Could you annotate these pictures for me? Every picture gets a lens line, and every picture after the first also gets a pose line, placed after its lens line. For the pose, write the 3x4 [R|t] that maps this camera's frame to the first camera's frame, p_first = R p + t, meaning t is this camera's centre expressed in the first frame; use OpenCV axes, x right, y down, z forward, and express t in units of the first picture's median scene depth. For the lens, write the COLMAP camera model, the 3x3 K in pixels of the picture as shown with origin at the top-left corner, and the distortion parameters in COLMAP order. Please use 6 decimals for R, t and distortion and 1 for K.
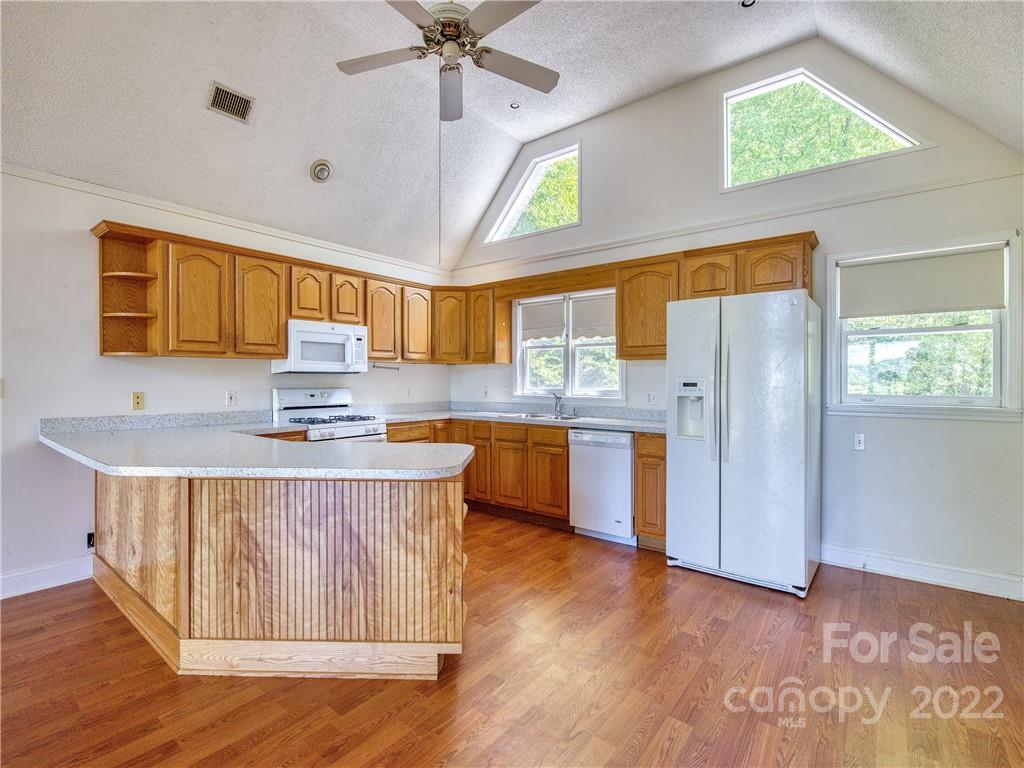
lens RADIAL K [[476.6, 0, 512.3], [0, 476.6, 379.7], [0, 0, 1]] dist [-0.010158, 0.000206]
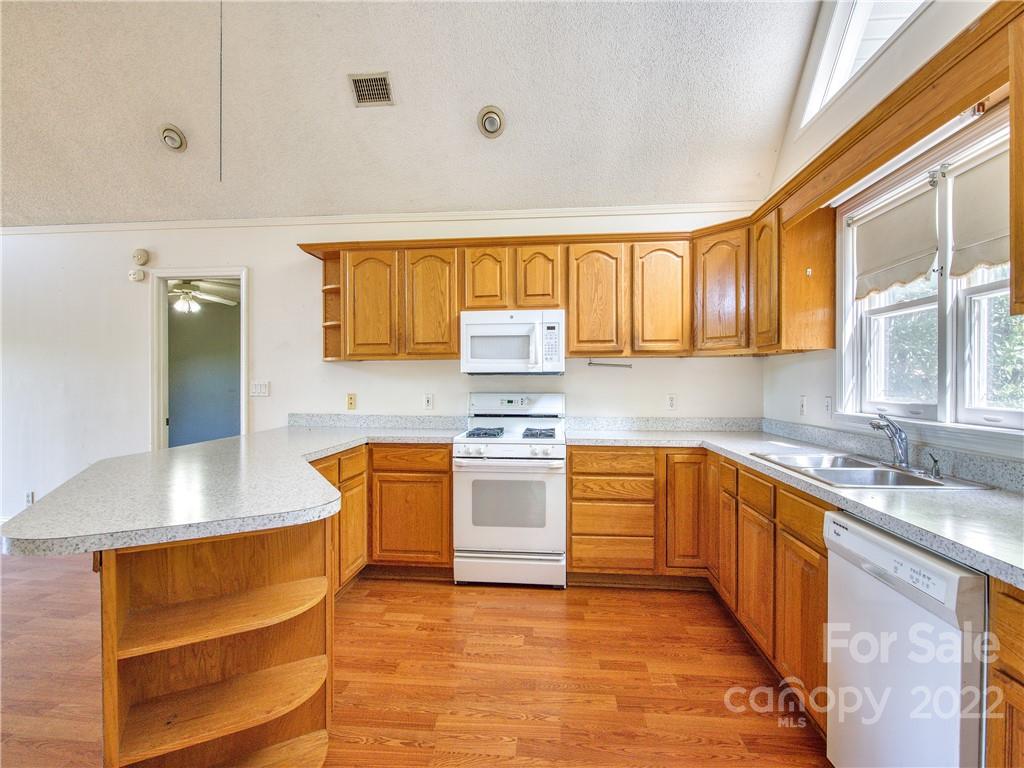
lens RADIAL K [[498.5, 0, 511.1], [0, 498.5, 385.4], [0, 0, 1]] dist [-0.008916, -0.001387]
pose [[0.536858, 0.004413, -0.843661, 0.328148], [0.000454, 0.999985, 0.005520, 0.000597], [0.843672, -0.003346, 0.536848, 0.578613]]
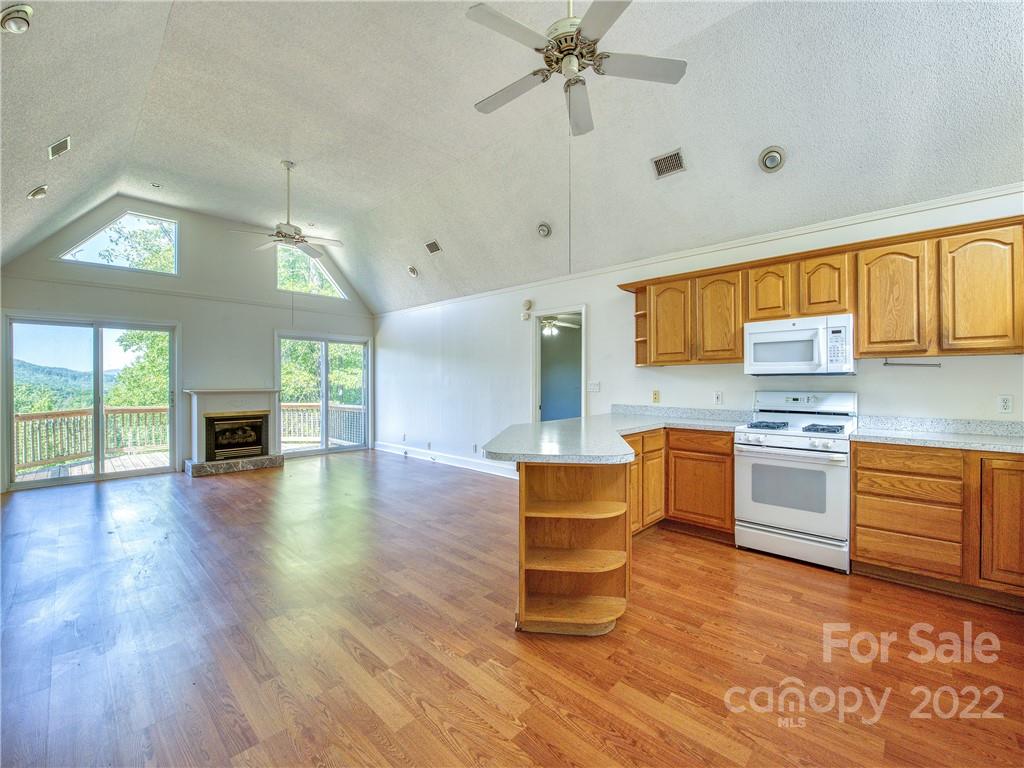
lens RADIAL K [[427.0, 0, 513.8], [0, 427.0, 383.6], [0, 0, 1]] dist [-0.016975, -0.001159]
pose [[-0.093282, 0.001578, -0.995638, 0.477056], [-0.000070, 0.999999, 0.001592, 0.001525], [0.995640, 0.000218, -0.093282, 0.573434]]
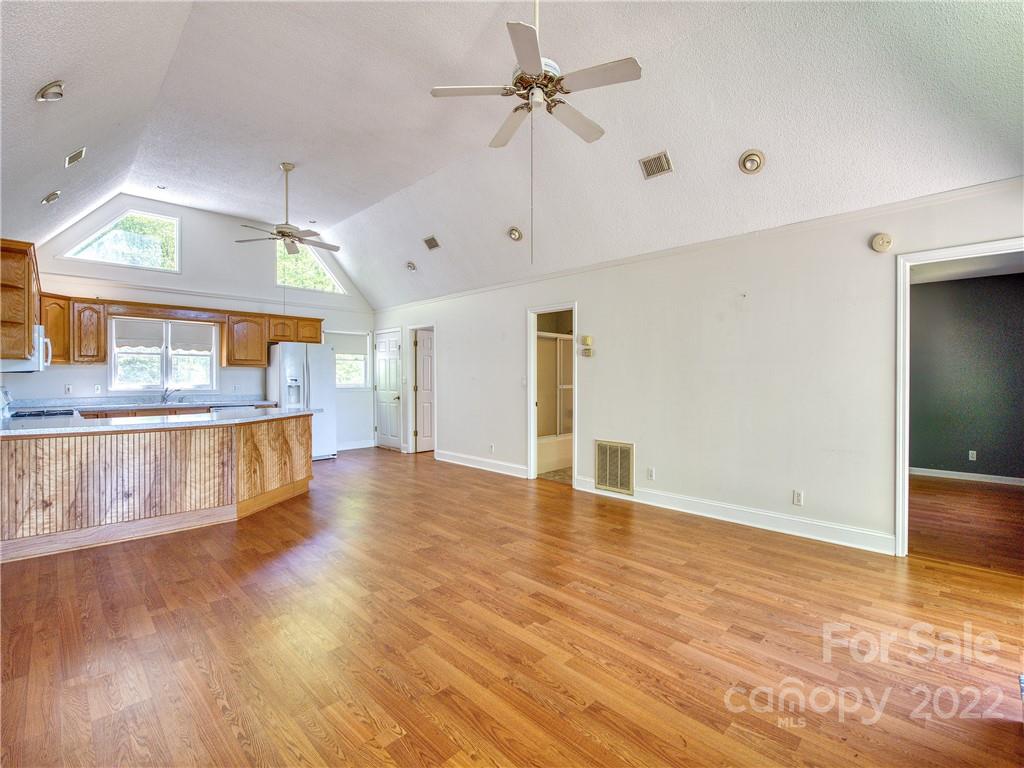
lens RADIAL K [[462.2, 0, 508.4], [0, 462.2, 385.2], [0, 0, 1]] dist [-0.008429, -0.002505]
pose [[0.129932, -0.016205, 0.991391, -1.359662], [-0.000798, 0.999864, 0.016448, -0.002523], [-0.991523, -0.002928, 0.129901, -0.238876]]
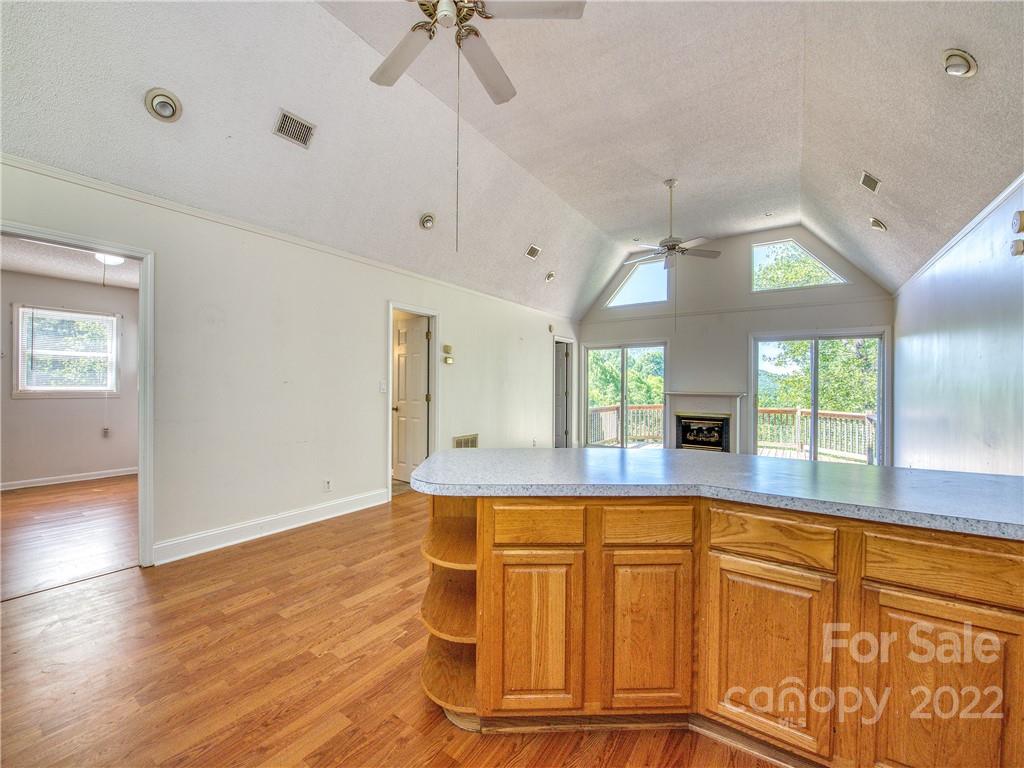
lens RADIAL K [[413.8, 0, 513.7], [0, 413.8, 383.6], [0, 0, 1]] dist [-0.015102, -0.000655]
pose [[-0.998375, -0.011383, -0.055840, -0.132757], [-0.011295, 0.999934, -0.001878, 0.000513], [0.055857, -0.001244, -0.998438, 1.054597]]
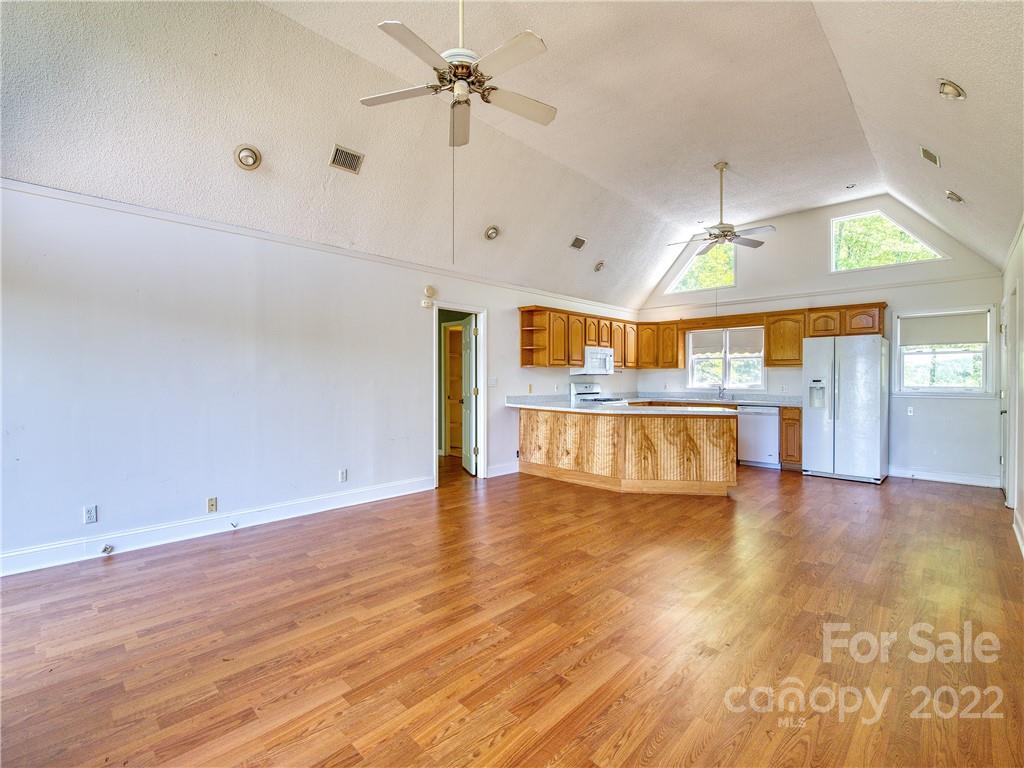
lens RADIAL K [[462.2, 0, 512.5], [0, 462.2, 381.6], [0, 0, 1]] dist [-0.008429, -0.002505]
pose [[0.993767, 0.000886, -0.111471, -0.540173], [-0.000149, 0.999978, 0.006627, 0.000366], [0.111475, -0.006569, 0.993746, -0.836723]]
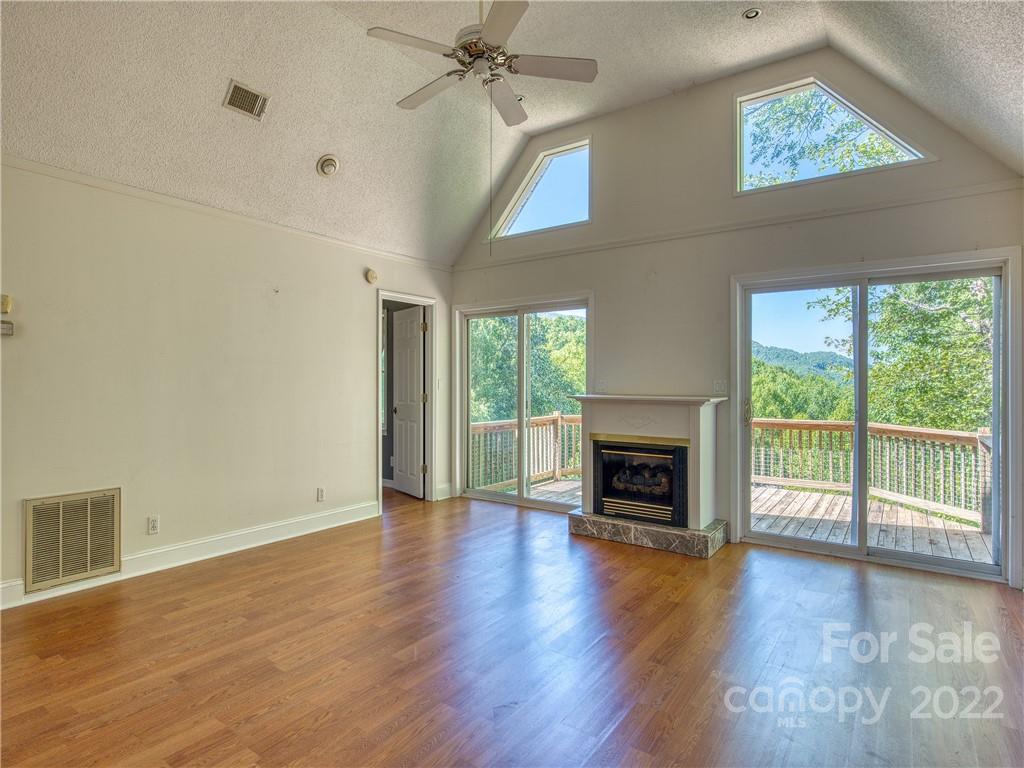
lens RADIAL K [[553.1, 0, 514.4], [0, 553.1, 379.1], [0, 0, 1]] dist [-0.000960, -0.001249]
pose [[-0.999083, -0.005075, -0.042524, -0.699685], [-0.004810, 0.999968, -0.006324, -0.000068], [0.042555, -0.006114, -0.999075, 0.531035]]
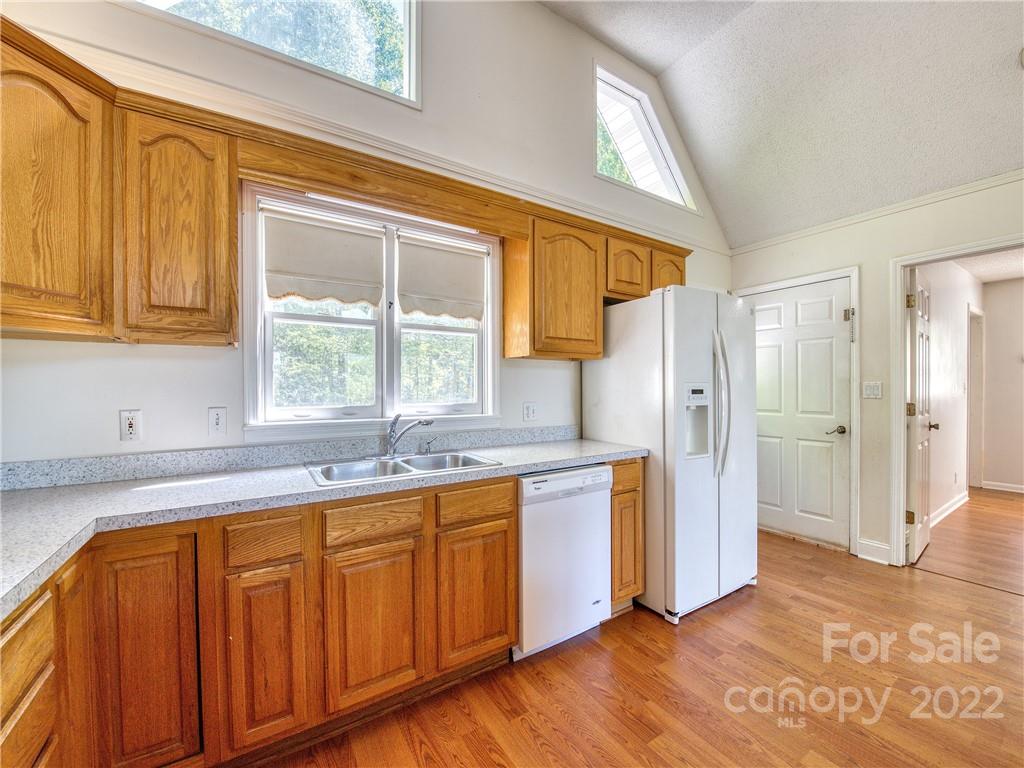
lens RADIAL K [[413.8, 0, 514.0], [0, 413.8, 389.6], [0, 0, 1]] dist [-0.015102, -0.000655]
pose [[0.331284, -0.008440, 0.943493, -0.331016], [0.006177, 0.999958, 0.006777, 0.000265], [-0.943511, 0.003583, 0.331322, 0.871110]]
